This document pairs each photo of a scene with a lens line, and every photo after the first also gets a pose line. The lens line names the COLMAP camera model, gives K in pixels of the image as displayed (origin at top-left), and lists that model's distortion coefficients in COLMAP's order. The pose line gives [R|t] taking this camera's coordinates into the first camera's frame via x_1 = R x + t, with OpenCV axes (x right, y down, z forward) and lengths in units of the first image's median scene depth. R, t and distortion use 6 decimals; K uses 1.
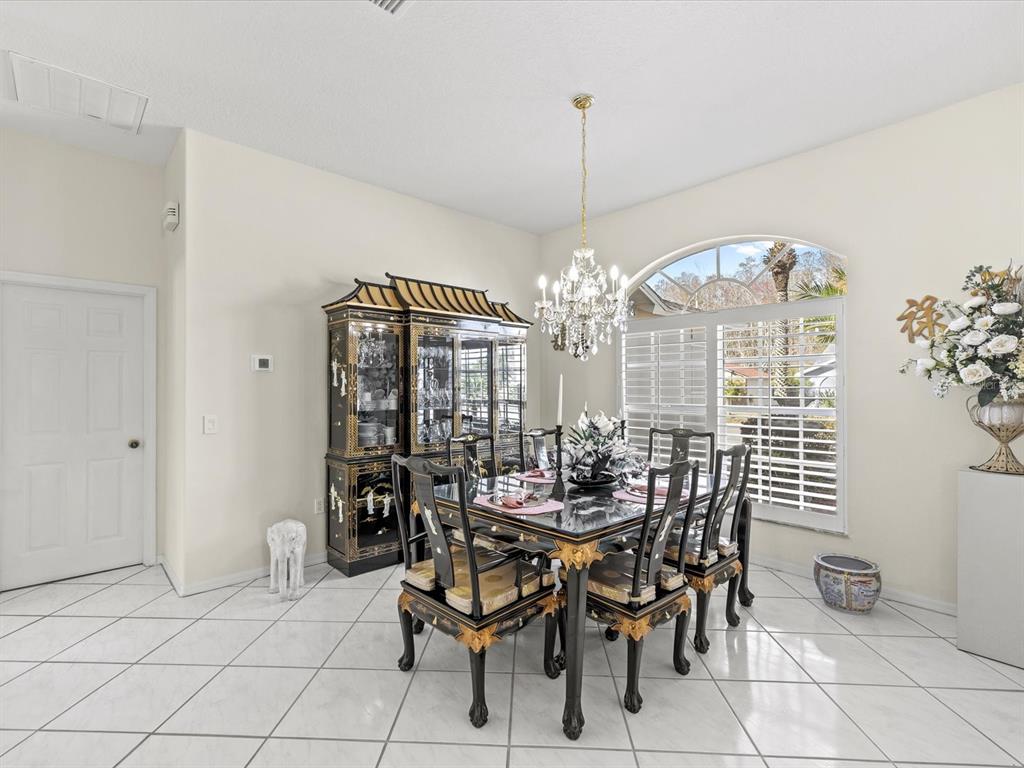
lens RADIAL K [[486.3, 0, 509.1], [0, 486.3, 382.3], [0, 0, 1]] dist [0.000184, 0.000205]
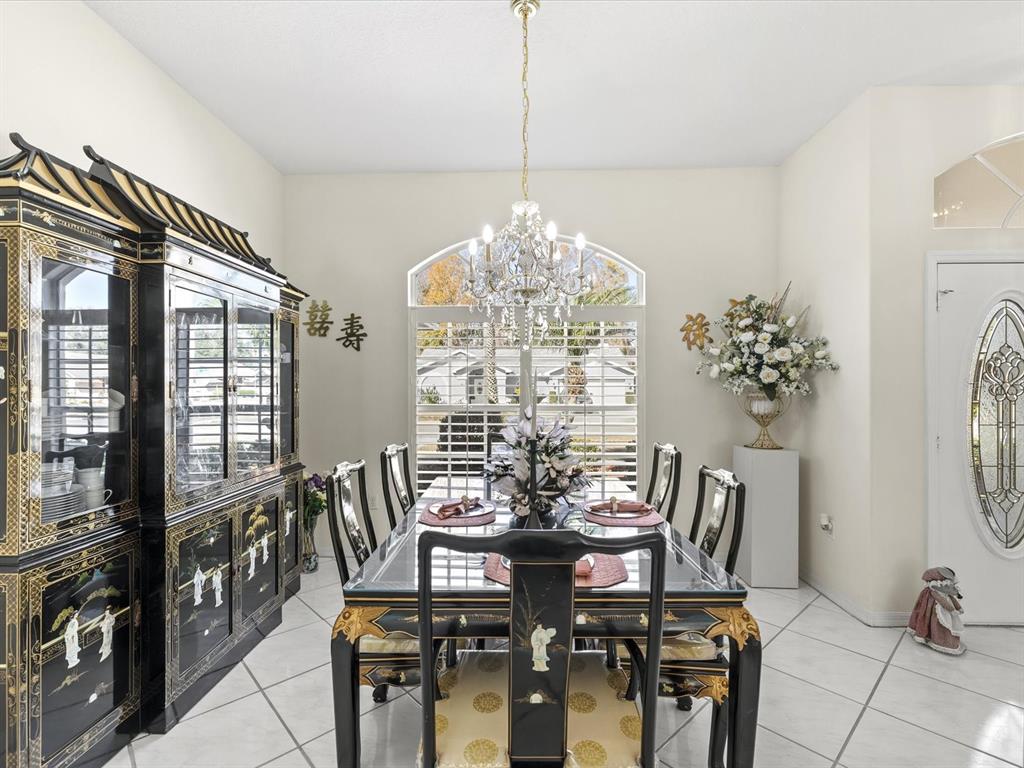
lens RADIAL K [[486.3, 0, 509.1], [0, 486.3, 382.3], [0, 0, 1]] dist [0.000184, 0.000205]
pose [[0.701689, 0.005837, 0.712459, -0.321770], [-0.006668, 0.999976, -0.001626, 0.004951], [-0.712452, -0.003609, 0.701712, 0.393505]]
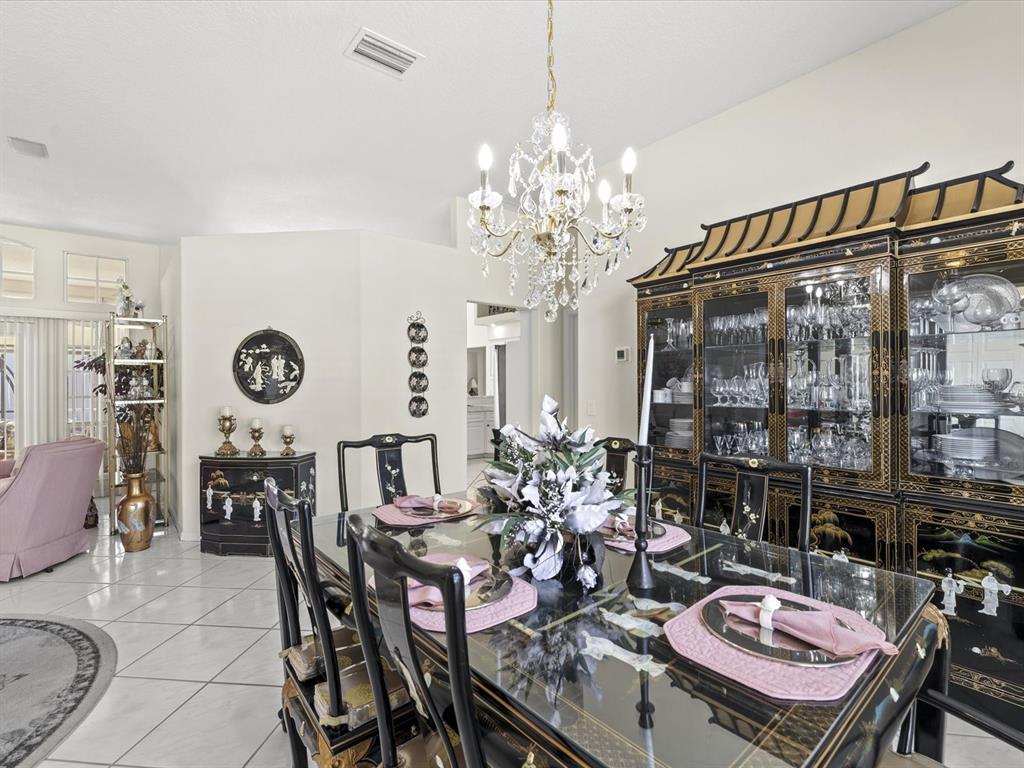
lens RADIAL K [[486.3, 0, 509.1], [0, 486.3, 382.3], [0, 0, 1]] dist [0.000184, 0.000205]
pose [[-0.056209, 0.001521, -0.998418, 0.564015], [0.020221, 0.999795, 0.000385, 0.016563], [0.998214, -0.020167, -0.056228, 0.788750]]
